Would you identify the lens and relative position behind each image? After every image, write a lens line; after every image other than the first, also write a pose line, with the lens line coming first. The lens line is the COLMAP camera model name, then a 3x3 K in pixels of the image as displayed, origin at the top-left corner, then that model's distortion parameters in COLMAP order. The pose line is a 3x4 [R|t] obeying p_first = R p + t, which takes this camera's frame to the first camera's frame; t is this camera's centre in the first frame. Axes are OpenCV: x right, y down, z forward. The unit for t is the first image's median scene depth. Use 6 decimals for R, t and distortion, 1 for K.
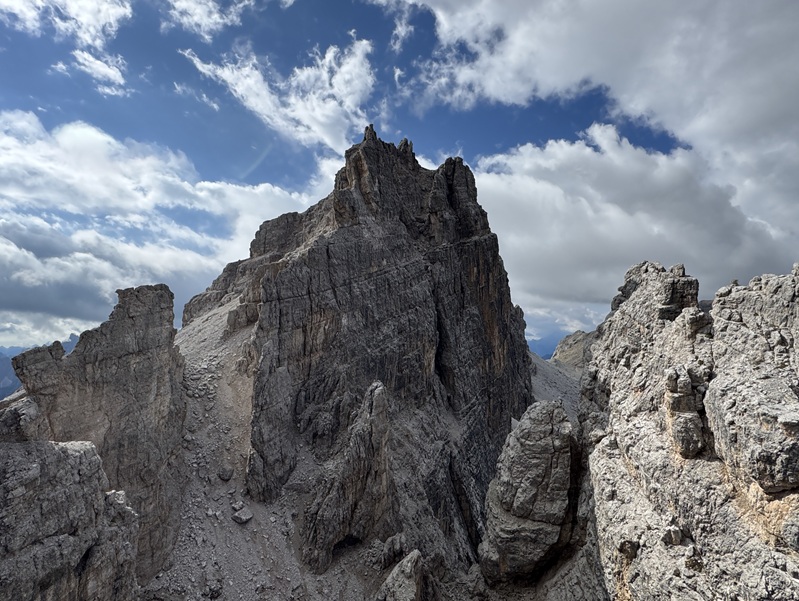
lens RADIAL K [[476.7, 0, 400.3], [0, 476.7, 302.3], [0, 0, 1]] dist [-0.002635, 0.007695]
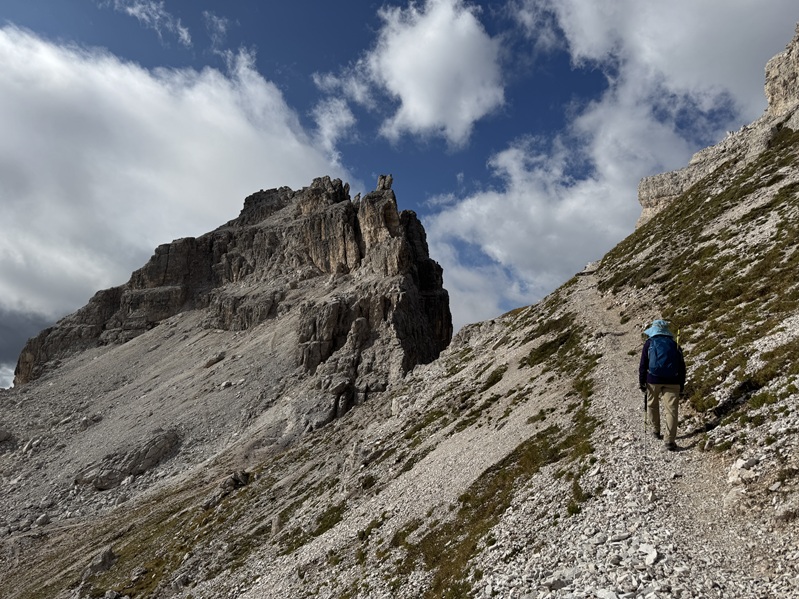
lens RADIAL K [[562.2, 0, 405.8], [0, 562.2, 302.3], [0, 0, 1]] dist [0.070497, -0.060791]
pose [[0.924297, 0.088565, 0.371256, -0.911160], [-0.050083, 0.992438, -0.112062, 0.065918], [-0.378373, 0.084985, 0.921744, -0.218272]]
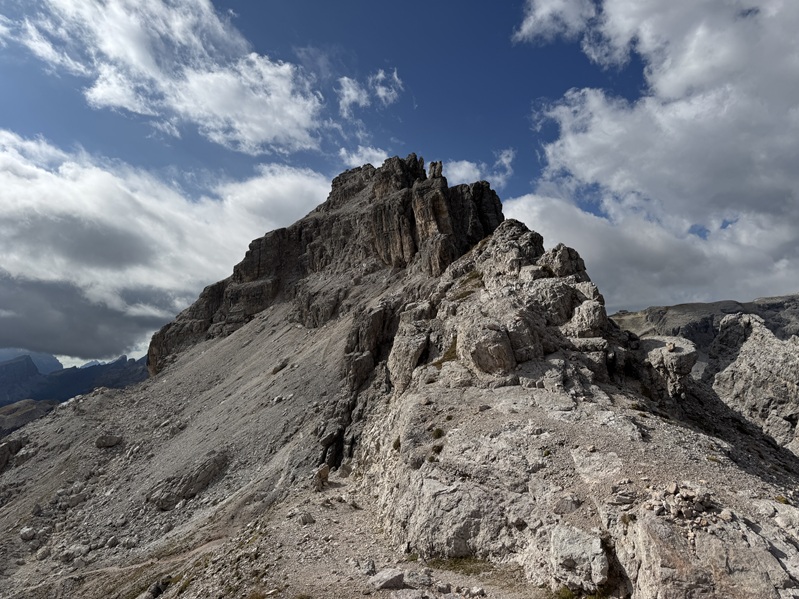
lens RADIAL K [[562.2, 0, 403.0], [0, 562.2, 296.0], [0, 0, 1]] dist [0.070497, -0.060791]
pose [[0.987546, -0.005487, 0.157236, -0.643911], [0.009651, 0.999622, -0.025735, -0.131740], [-0.157035, 0.026932, 0.987226, -0.274688]]
